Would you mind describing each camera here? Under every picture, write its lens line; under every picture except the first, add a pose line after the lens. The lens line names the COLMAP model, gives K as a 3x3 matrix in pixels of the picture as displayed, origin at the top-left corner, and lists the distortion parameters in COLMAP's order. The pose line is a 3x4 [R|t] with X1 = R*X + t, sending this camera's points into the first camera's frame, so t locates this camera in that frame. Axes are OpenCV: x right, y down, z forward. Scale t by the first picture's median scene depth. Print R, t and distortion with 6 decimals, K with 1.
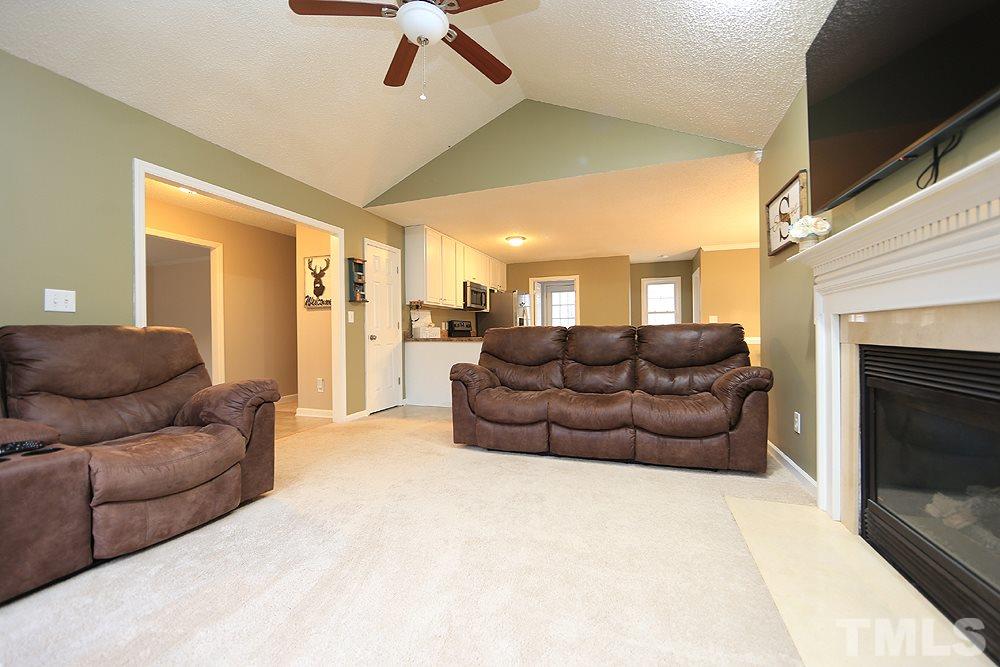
lens RADIAL K [[399.4, 0, 500.0], [0, 399.4, 333.5], [0, 0, 1]] dist [-0.001694, -0.000090]
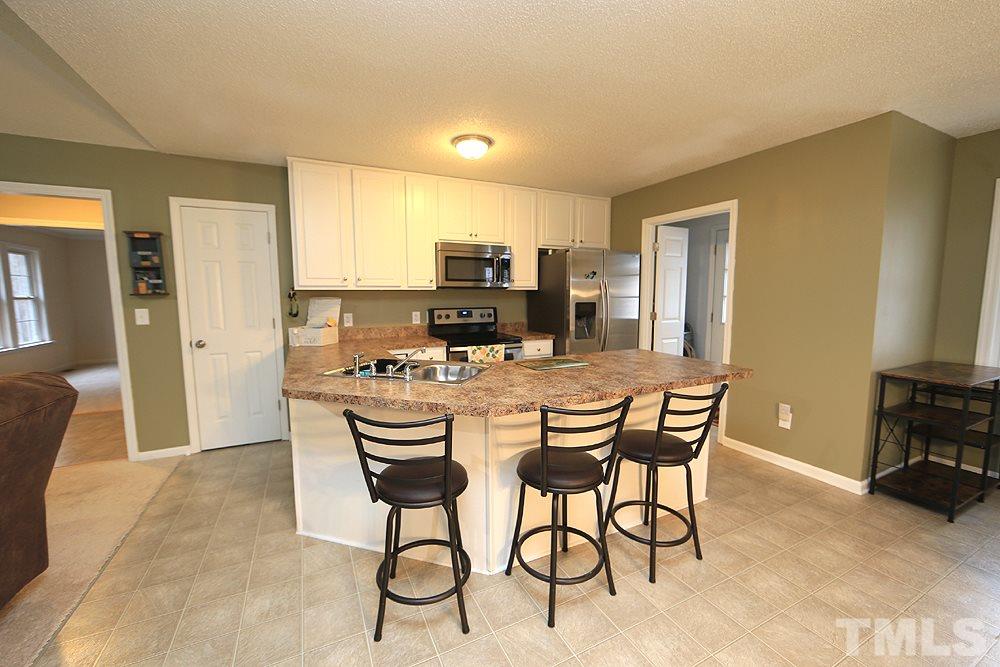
lens RADIAL K [[406.6, 0, 501.0], [0, 406.6, 338.9], [0, 0, 1]] dist [-0.000032, -0.000012]
pose [[0.713821, 0.080584, -0.695676, 0.573454], [-0.002895, 0.993689, 0.112134, -0.083766], [0.700322, -0.078030, 0.709550, 0.914544]]
